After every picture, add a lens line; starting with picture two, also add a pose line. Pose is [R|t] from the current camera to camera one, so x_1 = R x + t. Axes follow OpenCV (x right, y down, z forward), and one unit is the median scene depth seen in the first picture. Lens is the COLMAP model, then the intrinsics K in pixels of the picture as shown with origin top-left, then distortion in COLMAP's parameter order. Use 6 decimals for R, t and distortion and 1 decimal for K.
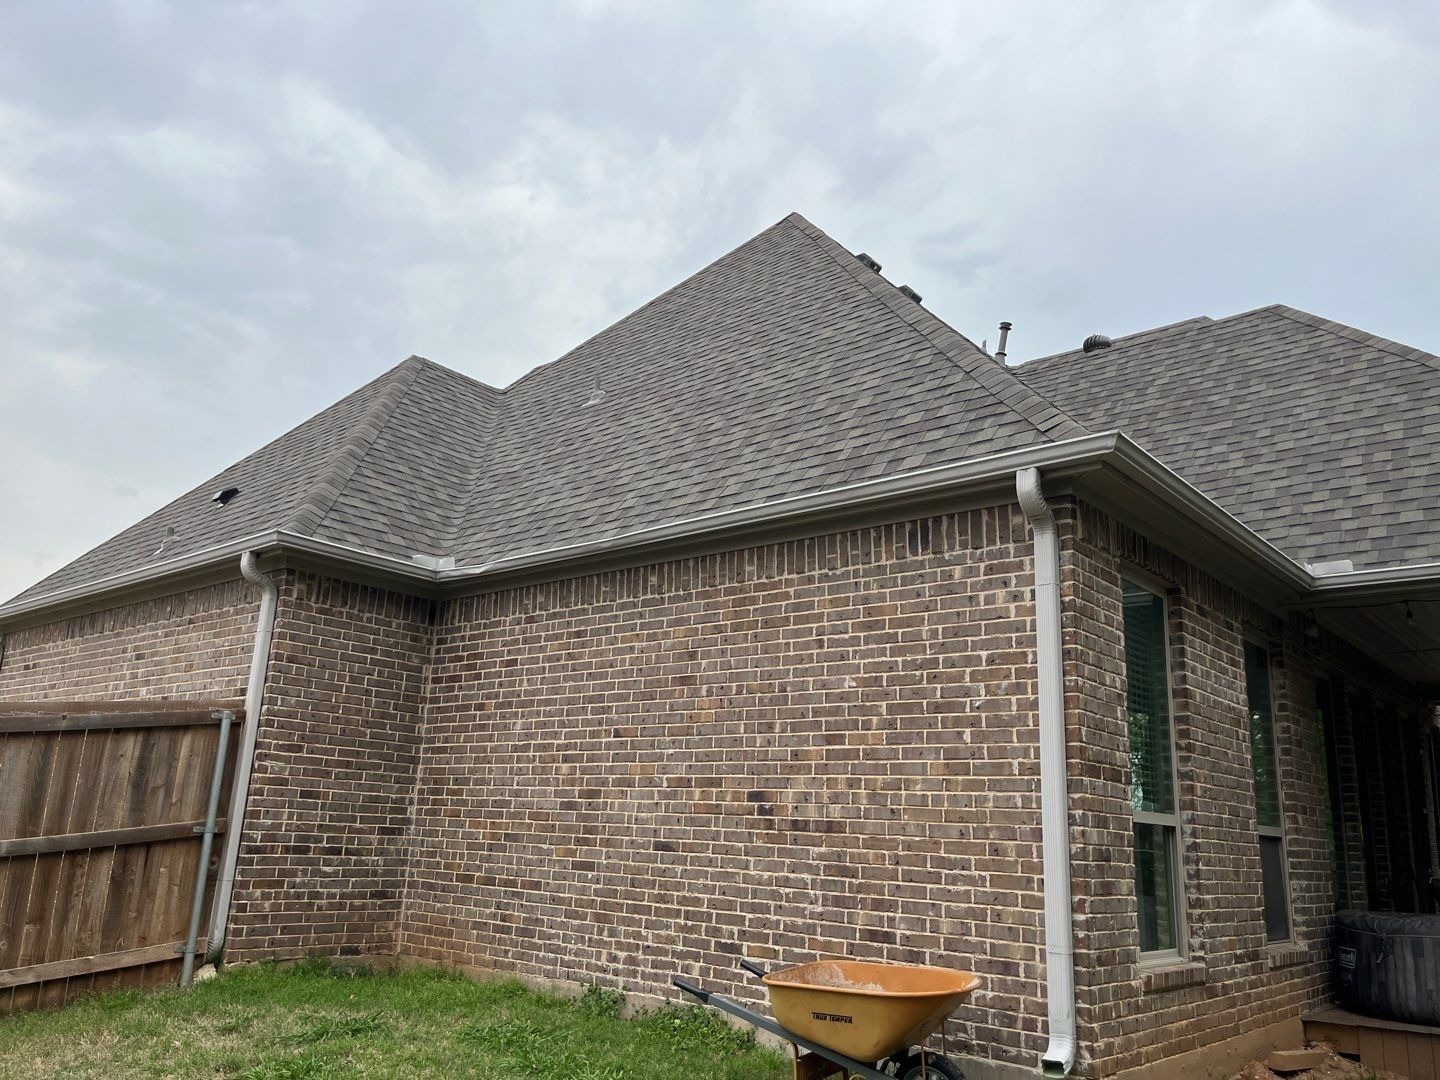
lens RADIAL K [[1112.6, 0, 727.8], [0, 1112.6, 546.5], [0, 0, 1]] dist [0.058057, -0.093149]
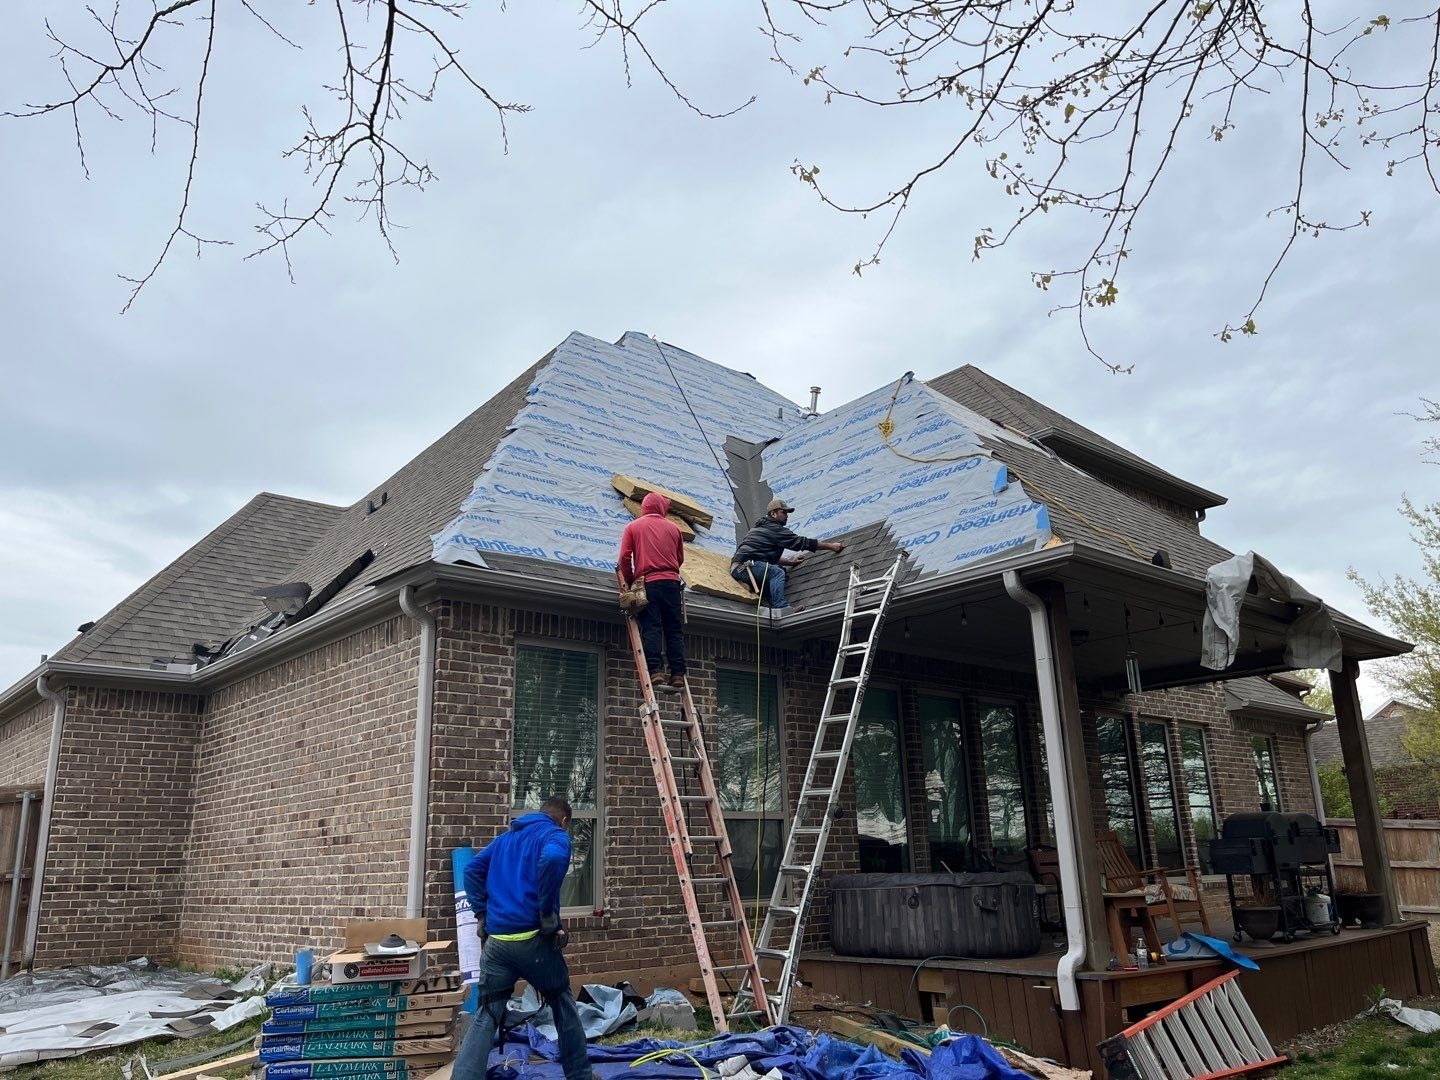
lens RADIAL K [[1112.6, 0, 735.0], [0, 1112.6, 533.8], [0, 0, 1]] dist [0.058057, -0.093149]
pose [[0.987897, -0.110153, -0.109201, 0.665316], [0.105821, 0.993379, -0.044716, -0.020092], [0.113404, 0.032619, 0.993013, -0.331795]]
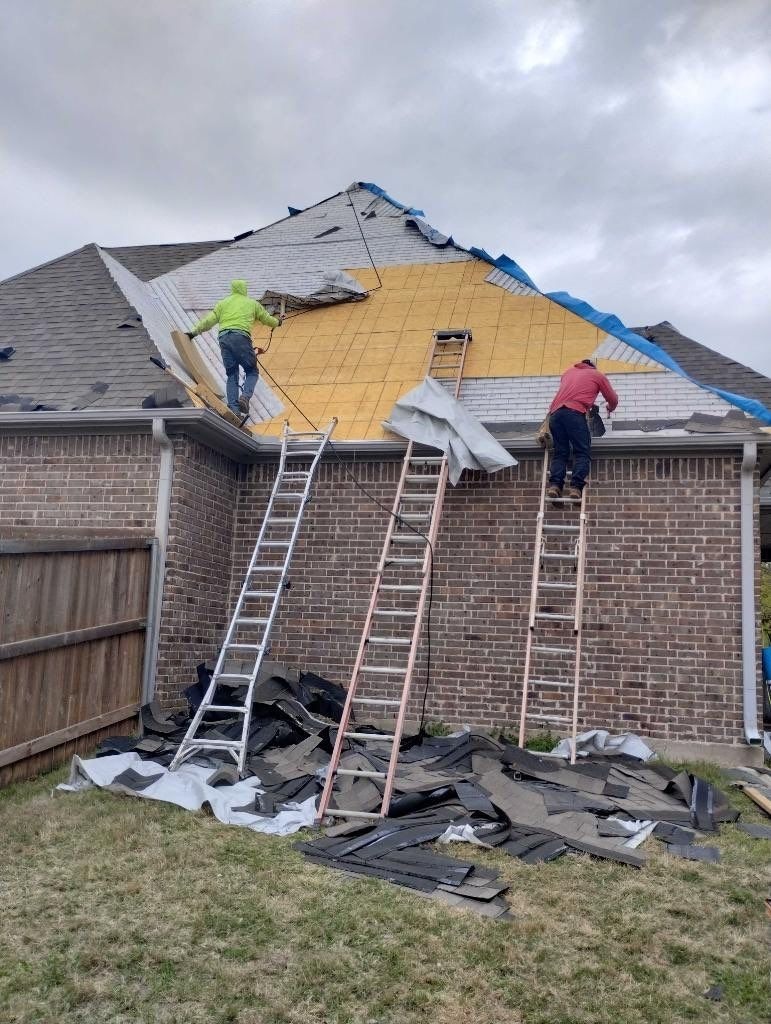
lens RADIAL K [[853.2, 0, 409.0], [0, 853.2, 537.3], [0, 0, 1]] dist [0.042376, -0.005696]
pose [[0.892748, 0.052928, 0.447437, -0.672242], [-0.117004, 0.986241, 0.116787, -0.010534], [-0.435100, -0.156614, 0.886657, -0.042176]]
